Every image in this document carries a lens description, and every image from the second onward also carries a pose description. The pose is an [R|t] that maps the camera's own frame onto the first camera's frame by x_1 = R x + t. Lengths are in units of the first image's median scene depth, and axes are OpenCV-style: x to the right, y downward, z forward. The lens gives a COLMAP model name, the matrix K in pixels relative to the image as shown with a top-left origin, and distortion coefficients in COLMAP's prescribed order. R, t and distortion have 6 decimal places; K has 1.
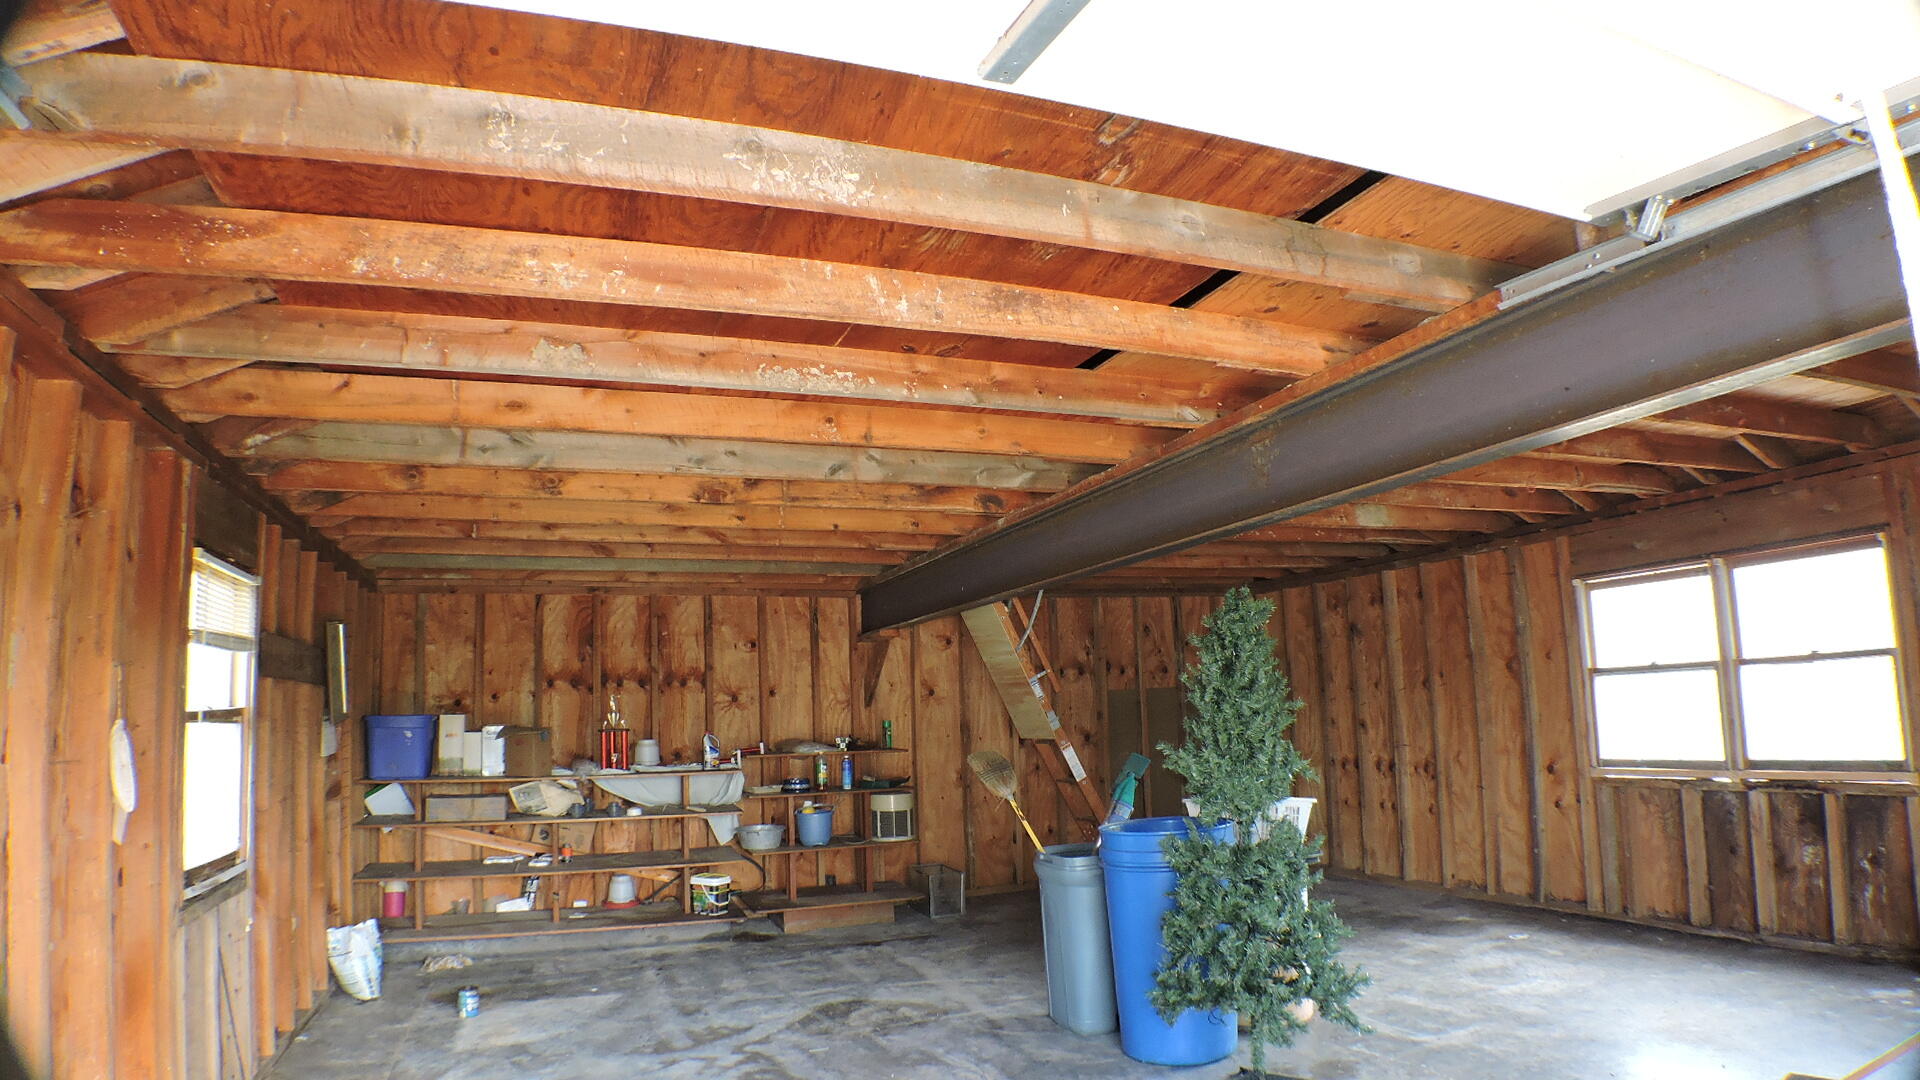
lens RADIAL K [[1078.4, 0, 949.7], [0, 1078.4, 567.5], [0, 0, 1]] dist [-0.100918, 0.002235]
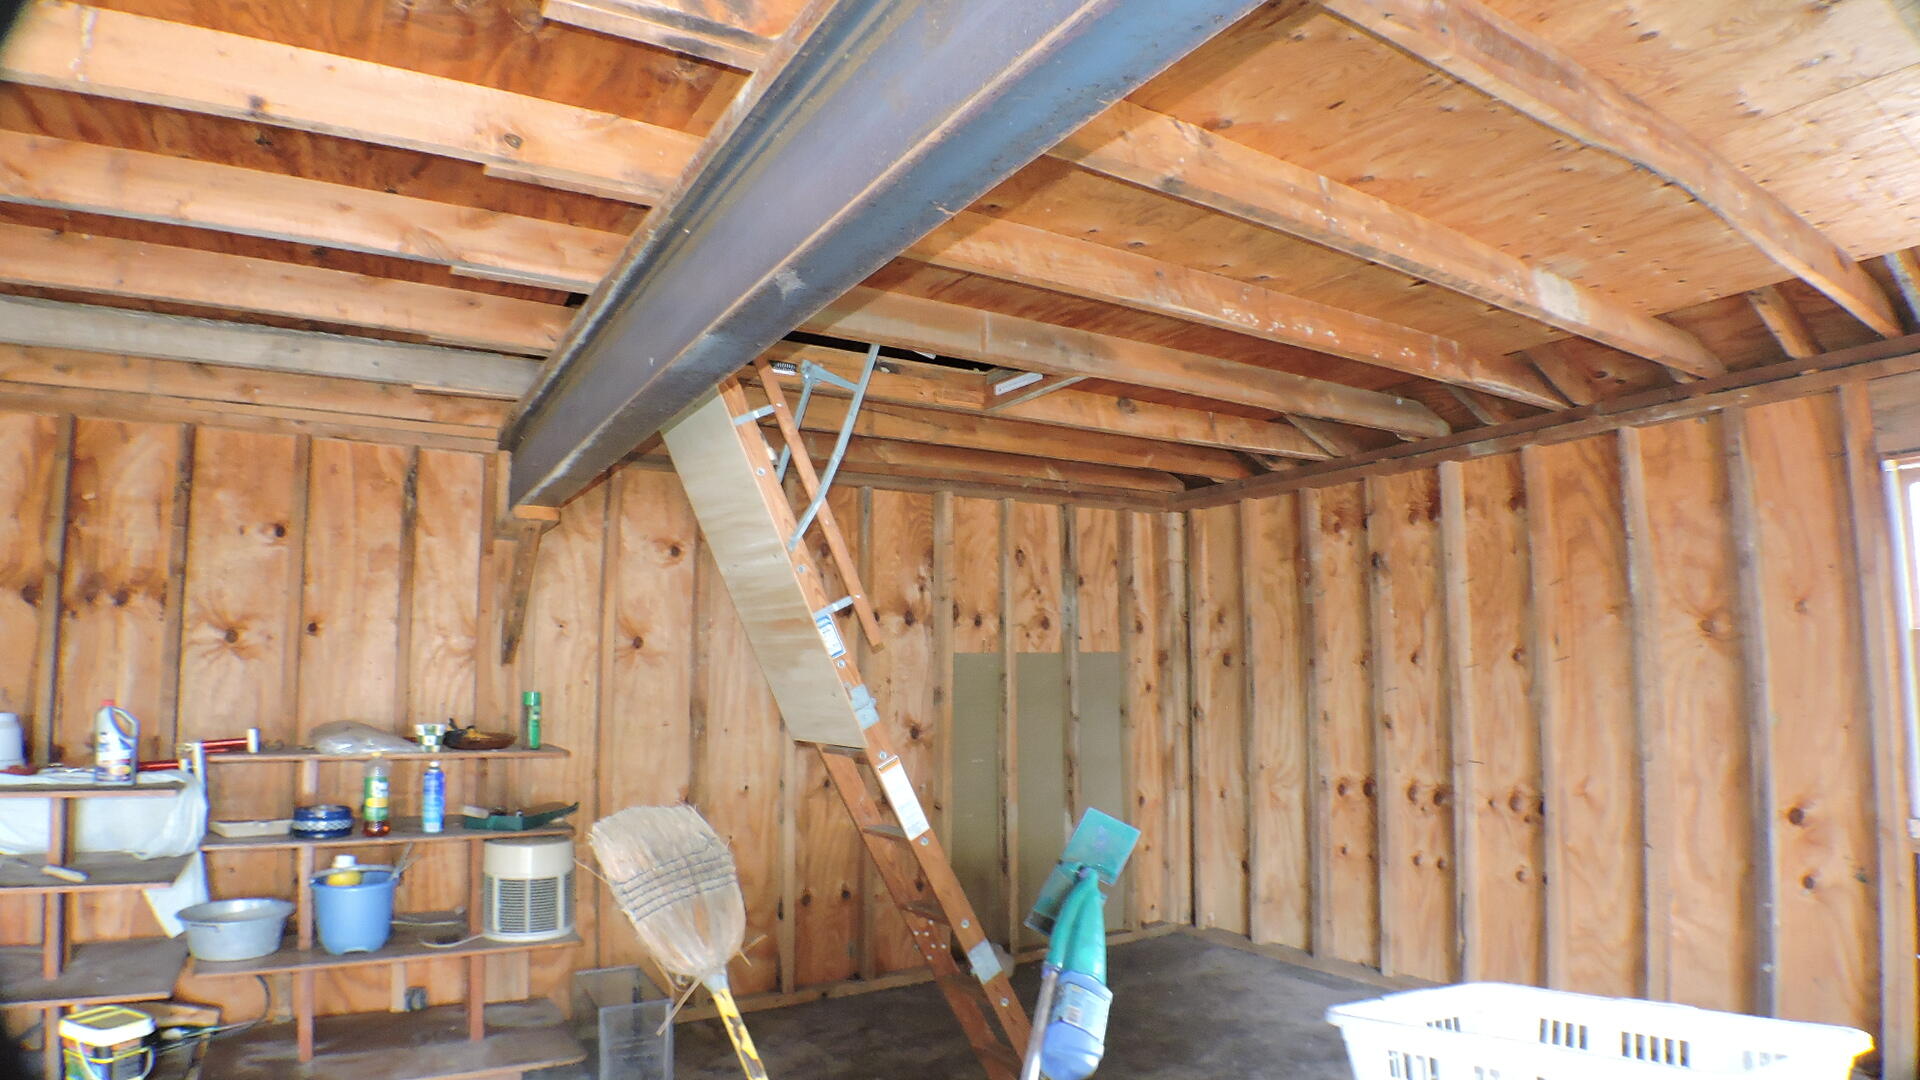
lens RADIAL K [[1078.4, 0, 949.7], [0, 1078.4, 567.5], [0, 0, 1]] dist [-0.100918, 0.002235]
pose [[0.980334, 0.049467, 0.191044, 0.033817], [-0.053428, 0.998449, 0.015635, 0.064979], [-0.189975, -0.025534, 0.981457, 0.469280]]
